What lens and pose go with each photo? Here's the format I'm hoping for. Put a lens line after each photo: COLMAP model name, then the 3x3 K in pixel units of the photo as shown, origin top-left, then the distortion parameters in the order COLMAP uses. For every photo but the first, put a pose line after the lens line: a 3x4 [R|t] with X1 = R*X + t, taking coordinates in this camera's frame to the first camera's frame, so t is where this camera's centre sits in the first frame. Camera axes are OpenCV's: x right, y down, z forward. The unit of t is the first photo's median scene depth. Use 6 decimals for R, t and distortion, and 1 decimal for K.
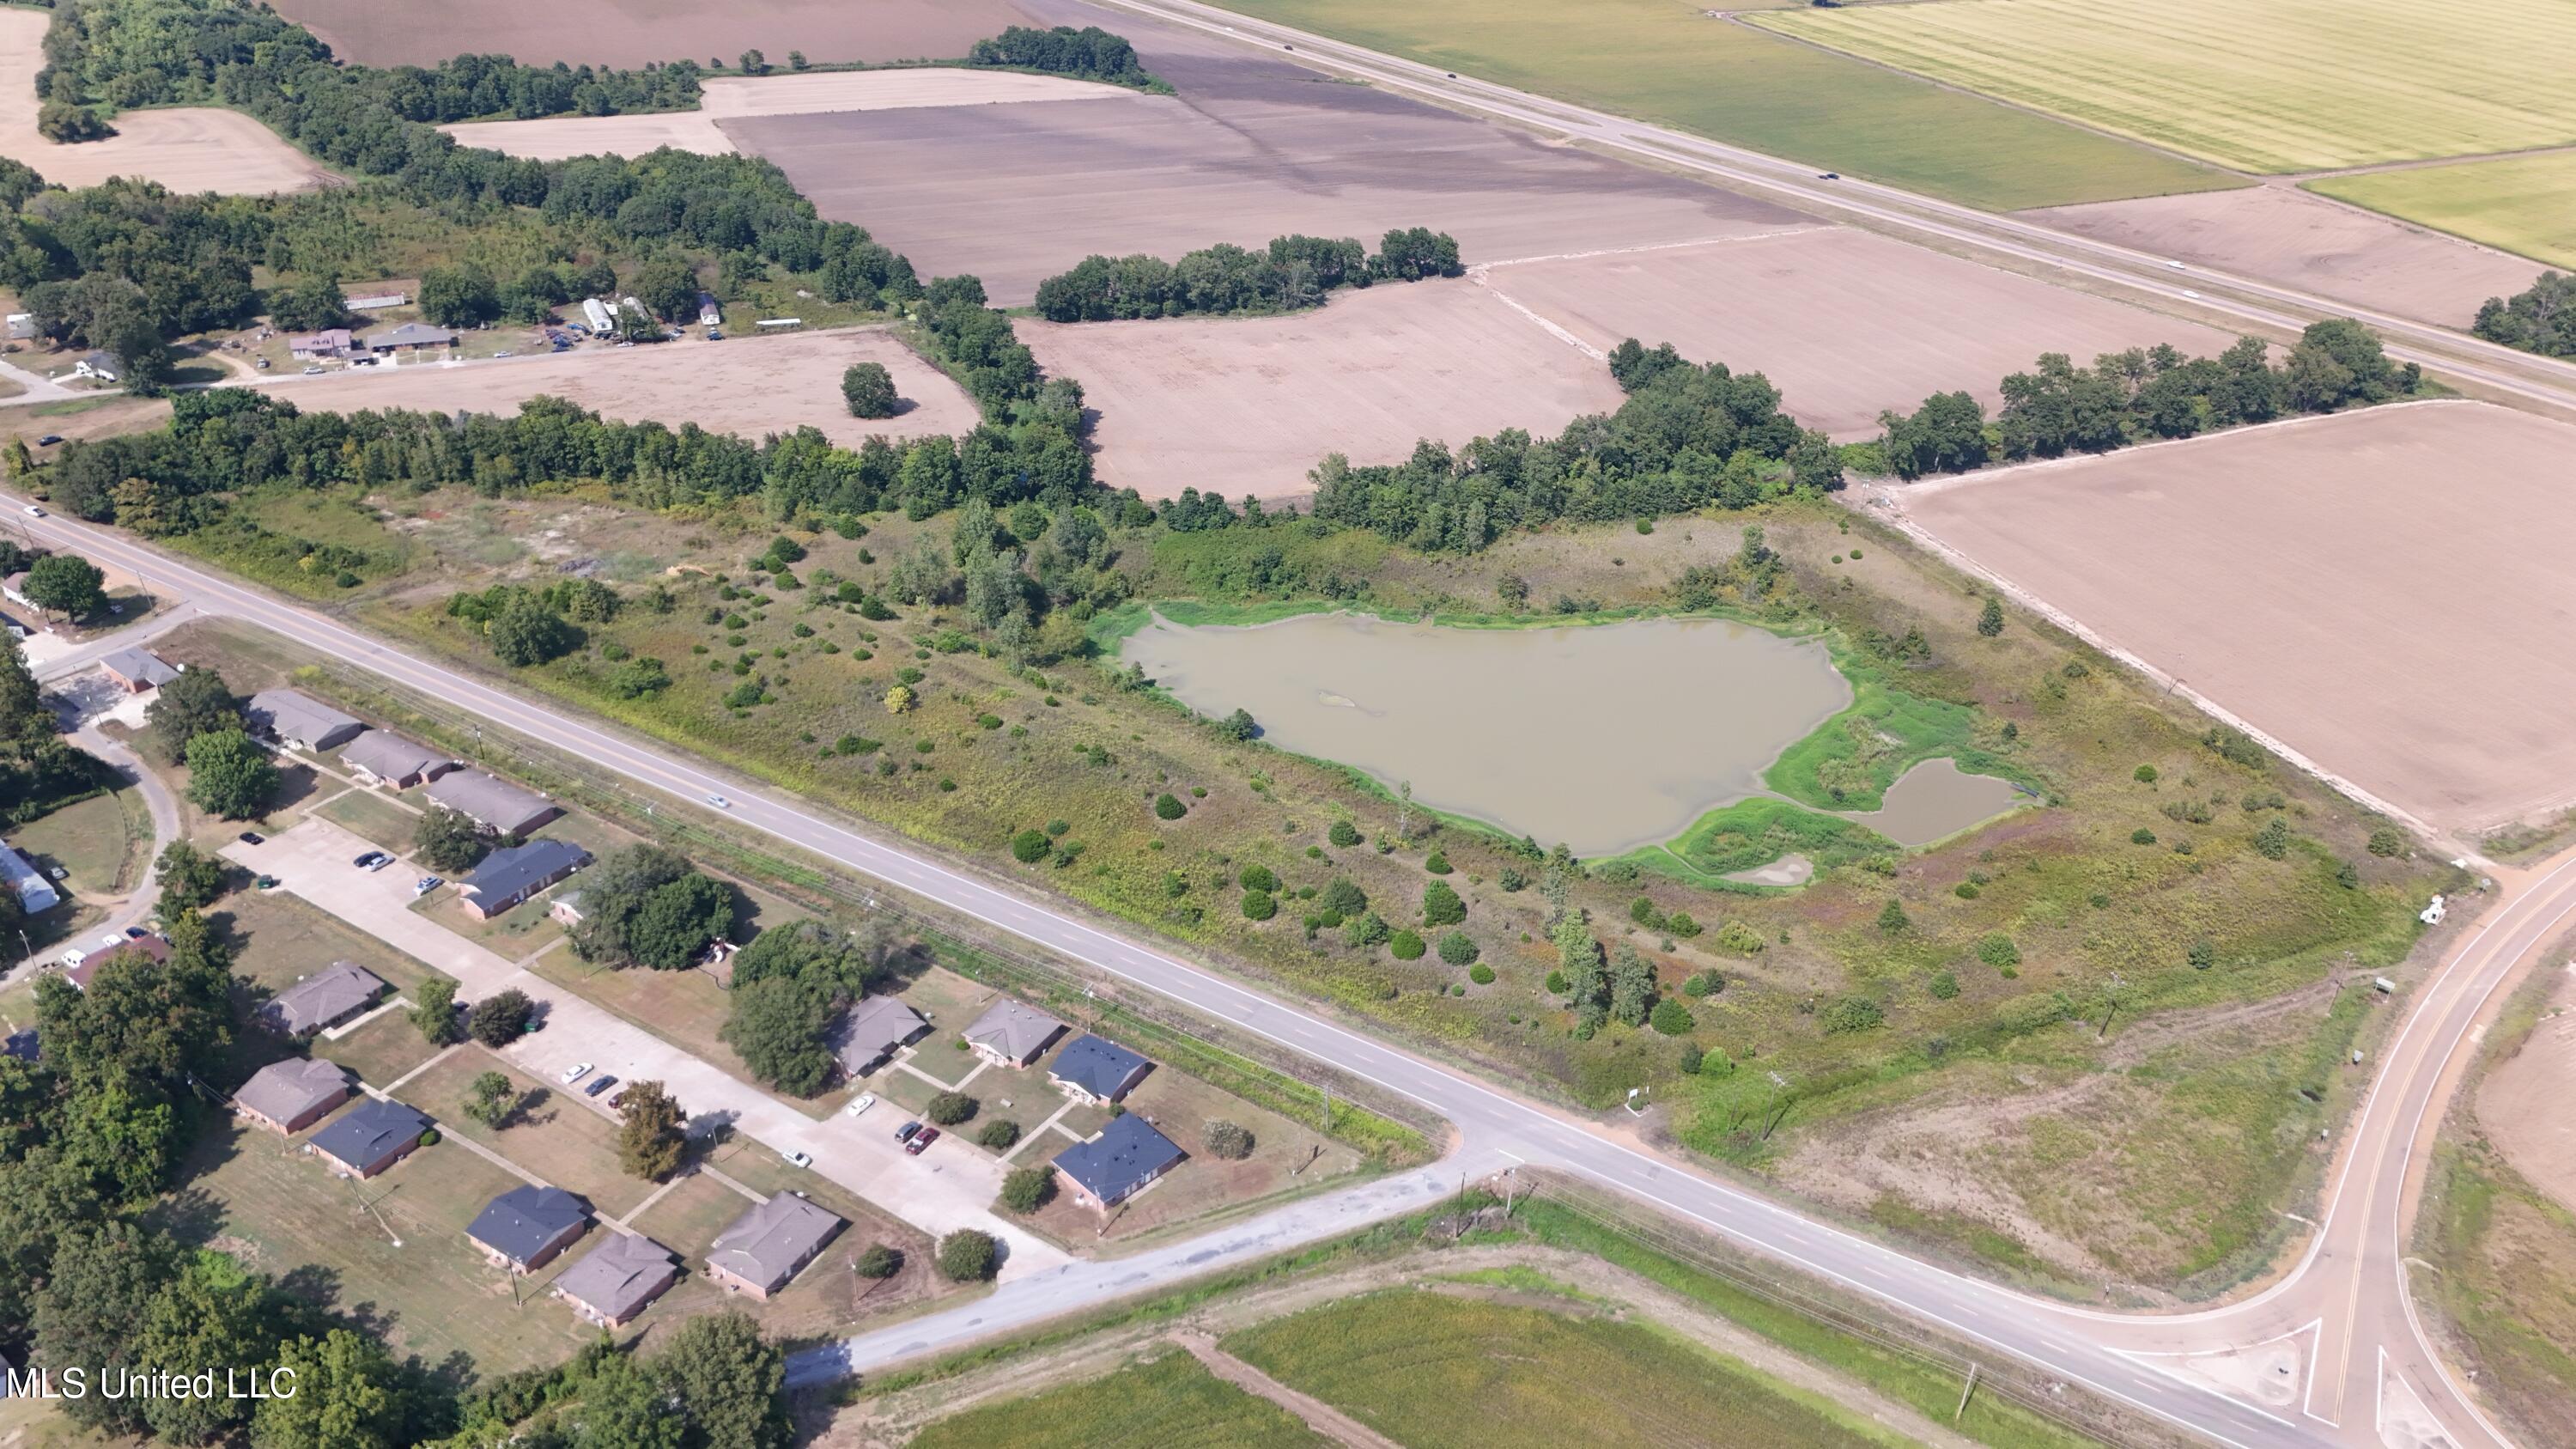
lens RADIAL K [[1889.6, 0, 1296.2], [0, 1889.6, 724.4], [0, 0, 1]] dist [0.072432, -0.062978]
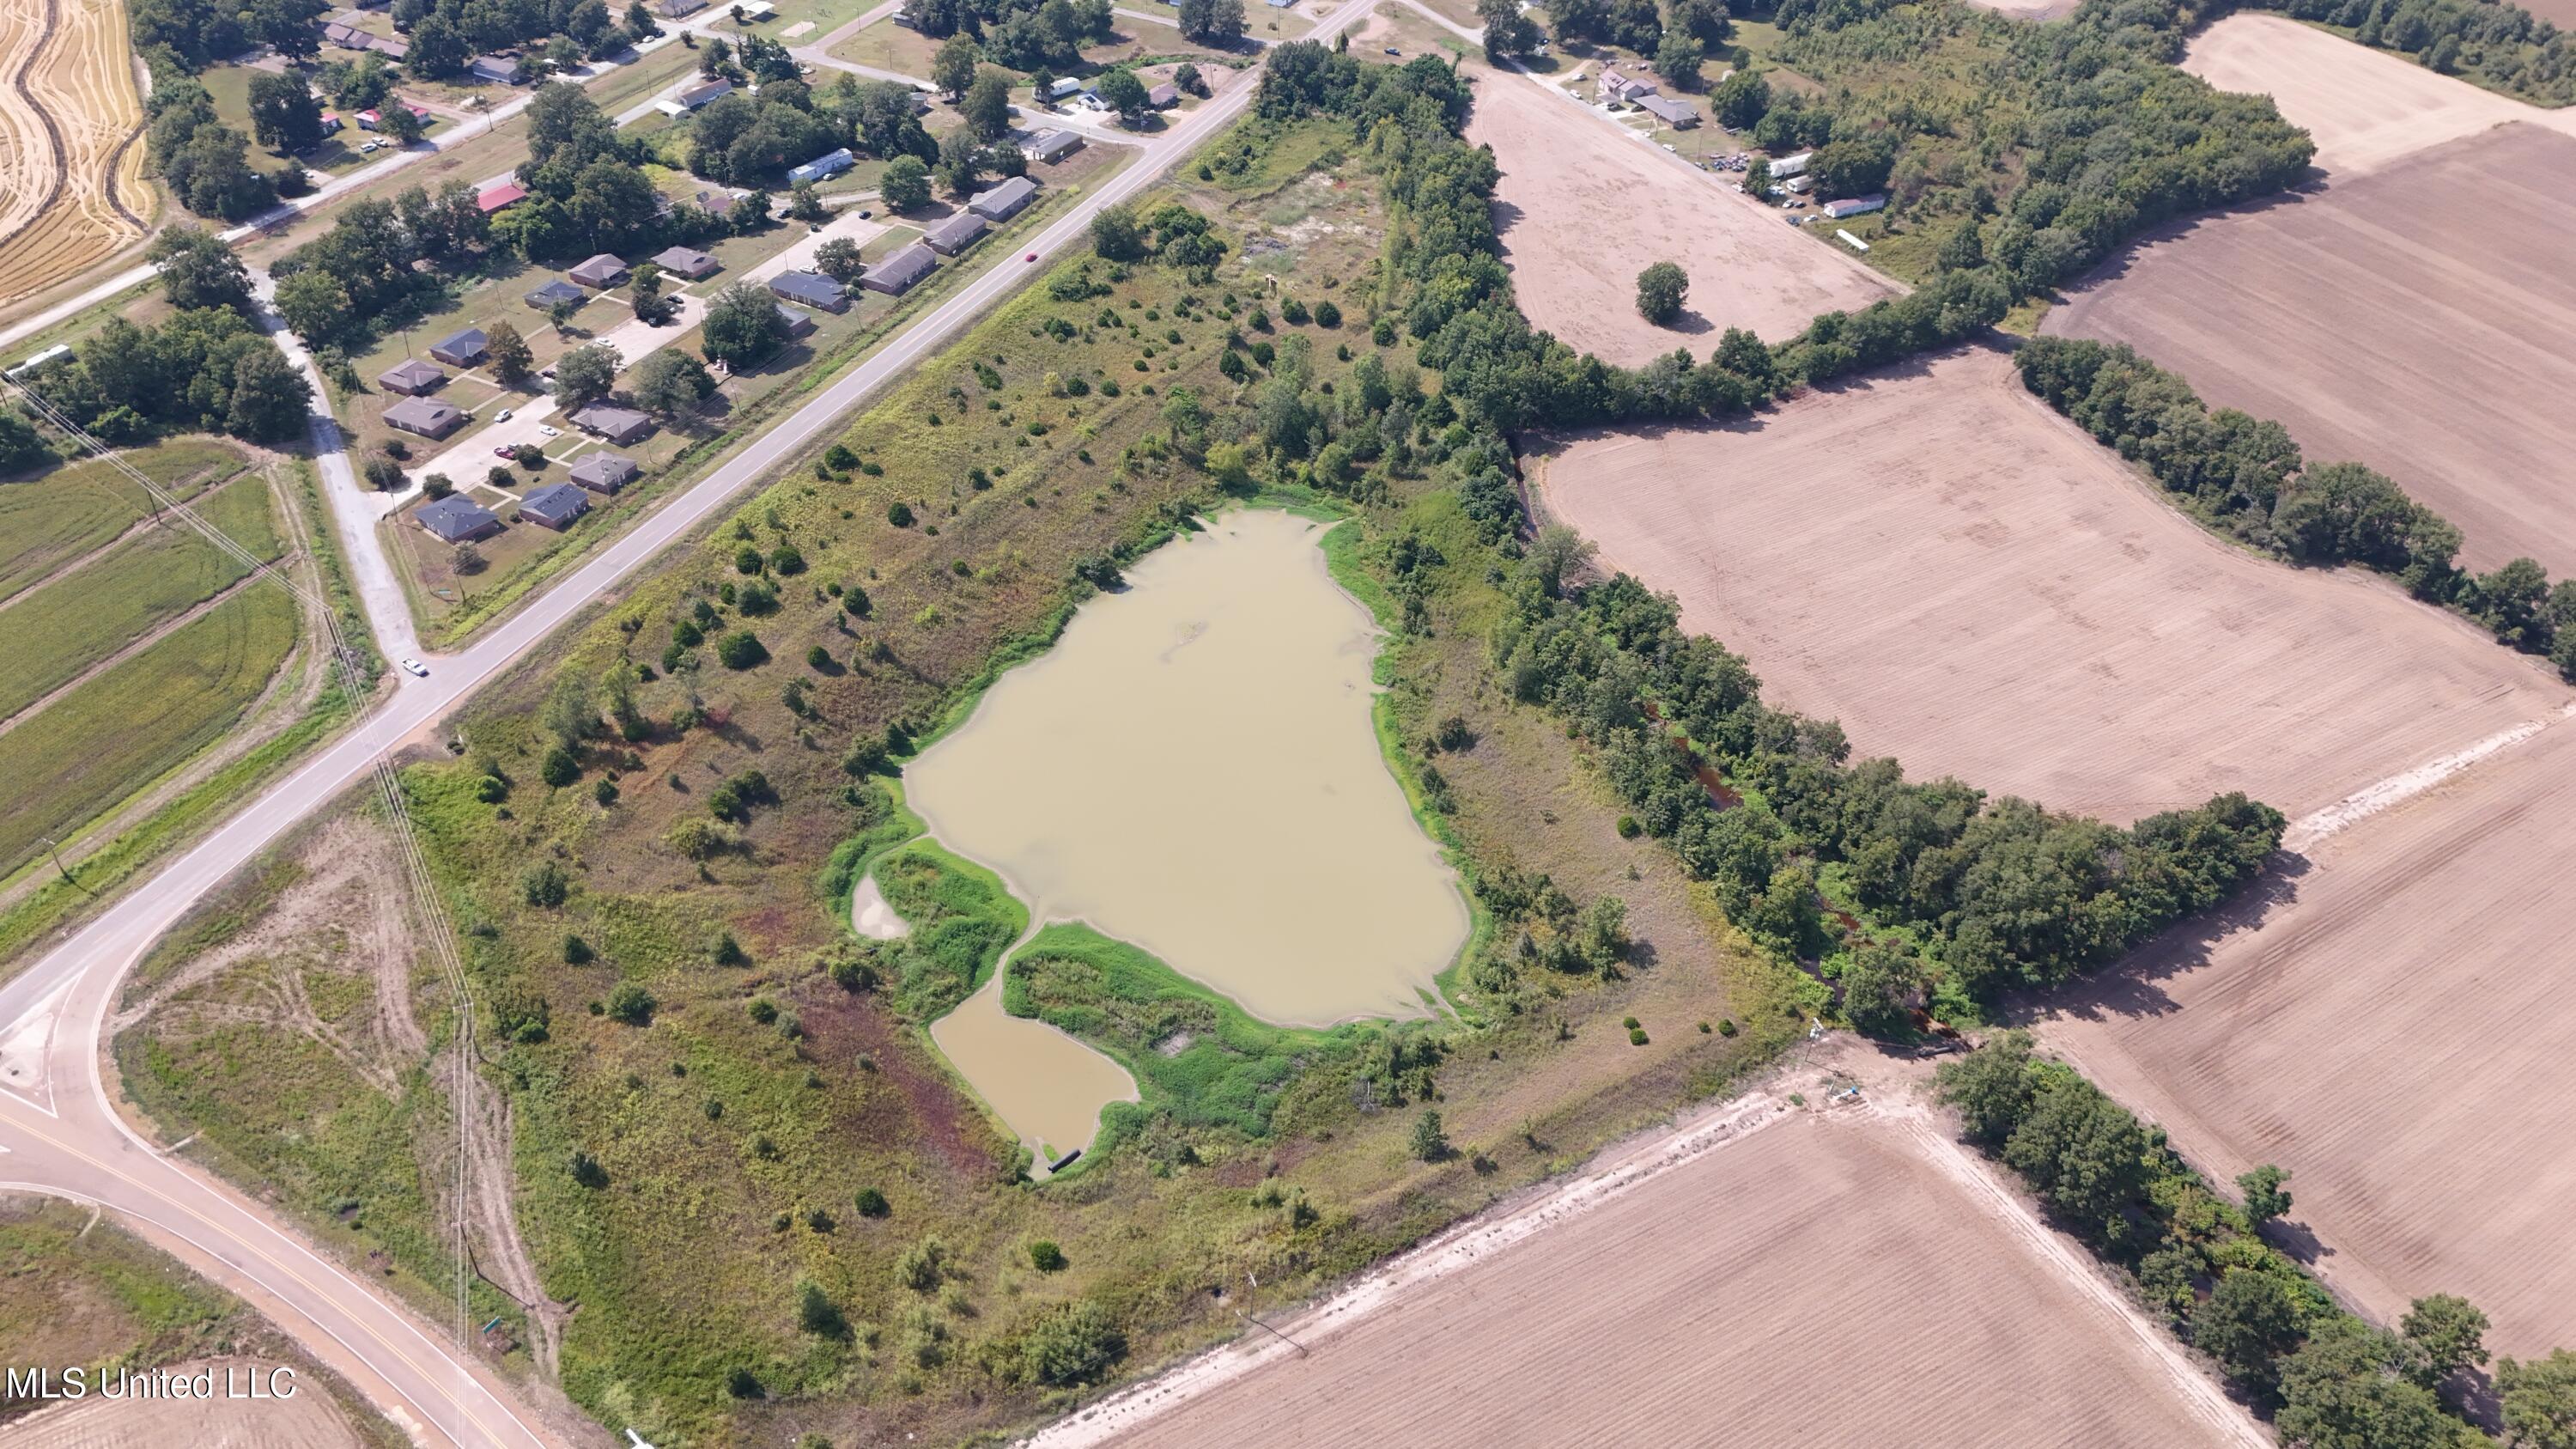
lens RADIAL K [[1889.6, 0, 1269.3], [0, 1889.6, 725.5], [0, 0, 1]] dist [0.072432, -0.062978]
pose [[0.105441, 0.600295, -0.792798, 0.834222], [-0.528581, 0.709121, 0.466636, -0.459524], [0.842309, 0.369856, 0.392075, 0.657706]]
